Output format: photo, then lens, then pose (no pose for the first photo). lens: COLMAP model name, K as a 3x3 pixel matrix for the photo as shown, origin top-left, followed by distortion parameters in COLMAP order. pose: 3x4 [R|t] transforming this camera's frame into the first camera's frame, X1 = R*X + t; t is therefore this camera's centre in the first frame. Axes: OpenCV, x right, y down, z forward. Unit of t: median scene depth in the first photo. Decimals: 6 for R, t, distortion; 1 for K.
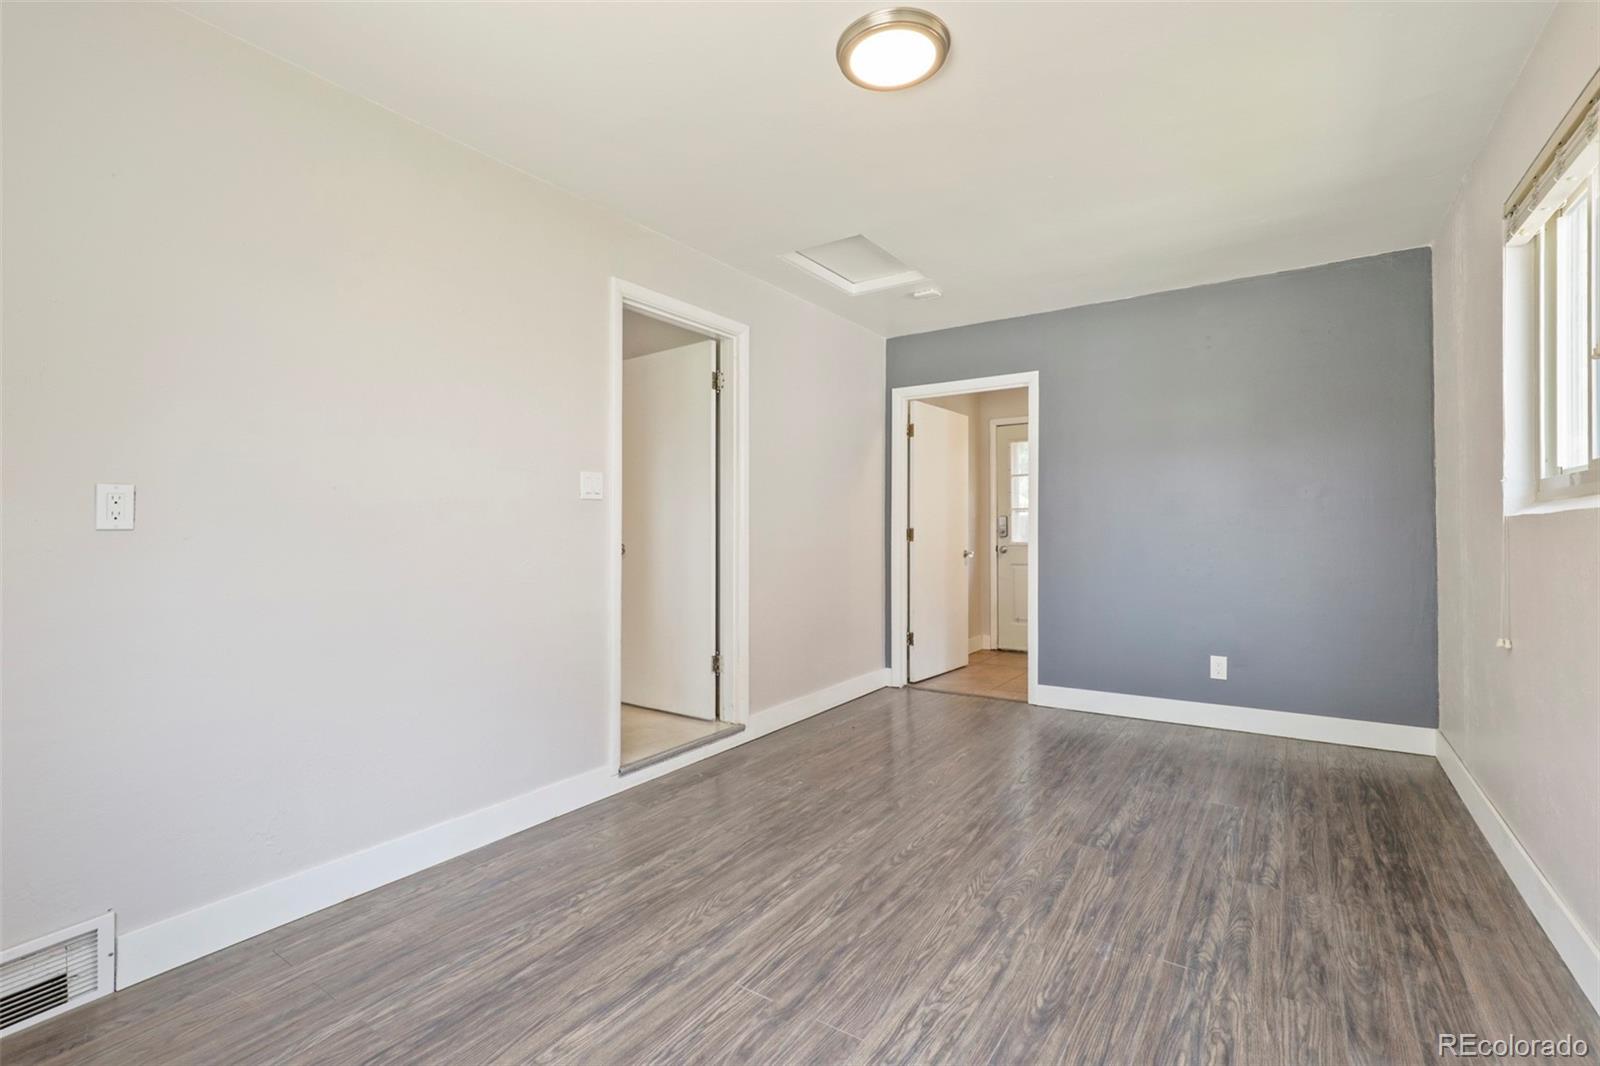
lens RADIAL K [[692.5, 0, 829.4], [0, 692.5, 530.4], [0, 0, 1]] dist [-0.001279, 0.000557]
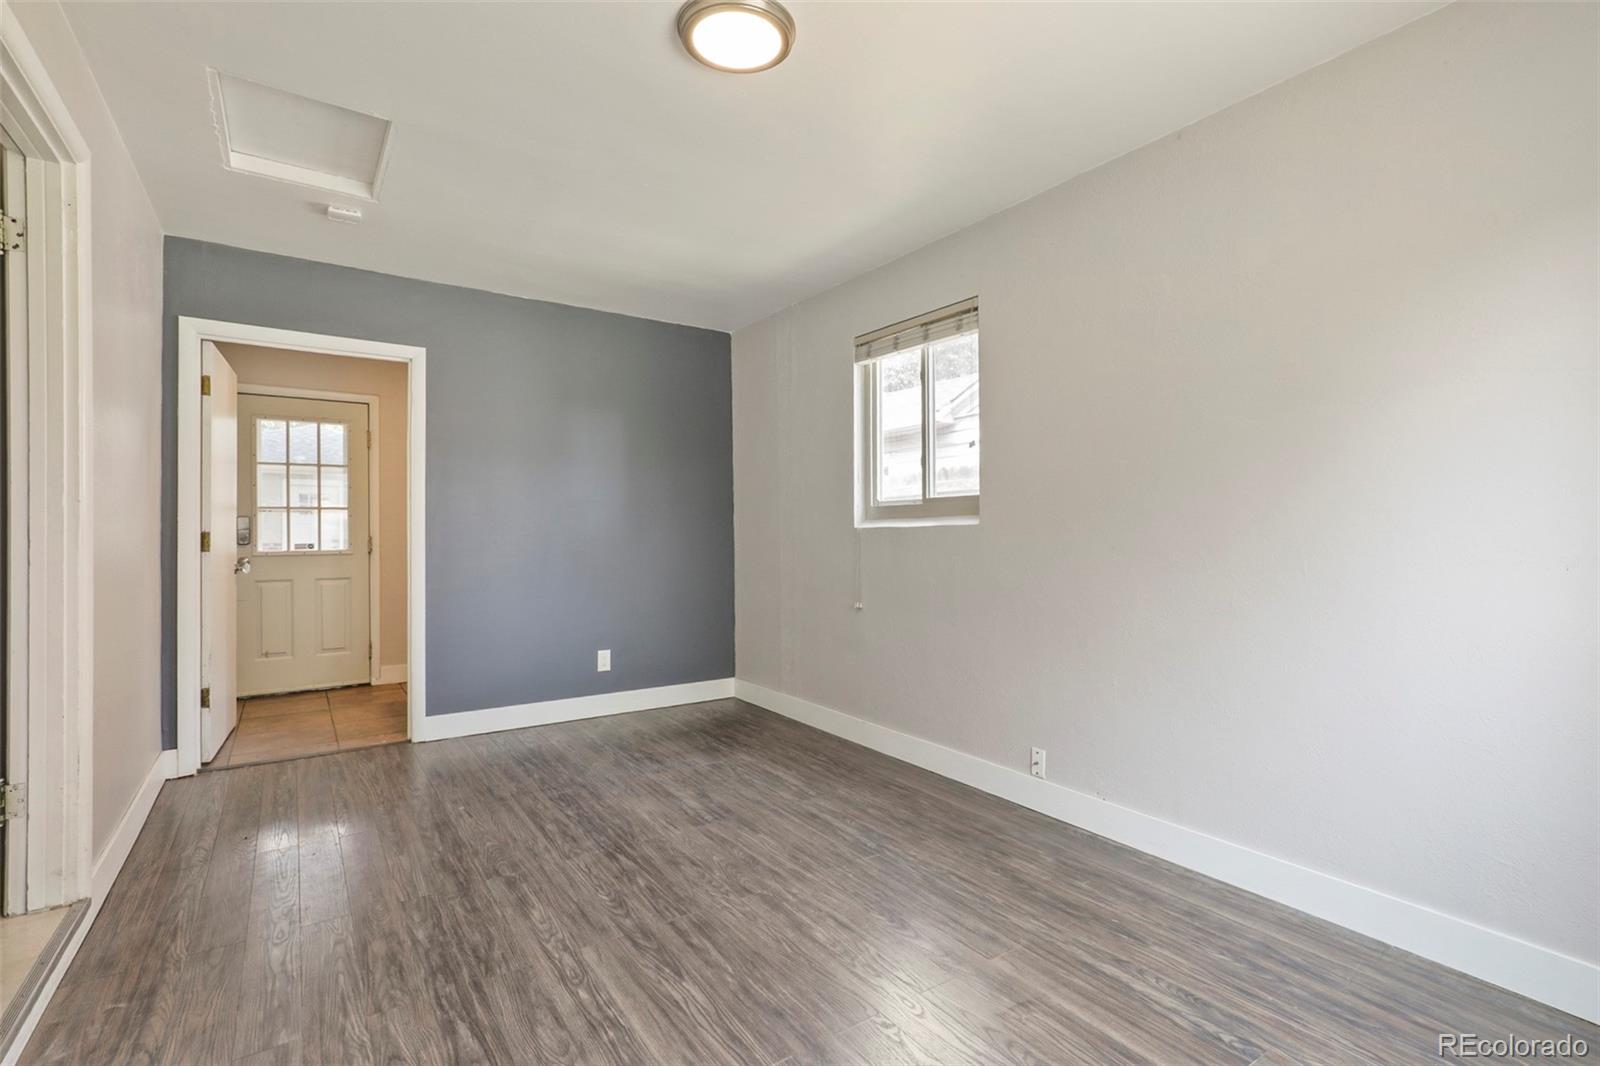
lens RADIAL K [[736.9, 0, 796.5], [0, 736.9, 535.4], [0, 0, 1]] dist [-0.003262, -0.000426]
pose [[0.399673, 0.003330, 0.916652, -0.608057], [-0.000262, 0.999994, -0.003518, 0.005056], [-0.916658, 0.001166, 0.399671, 0.389790]]
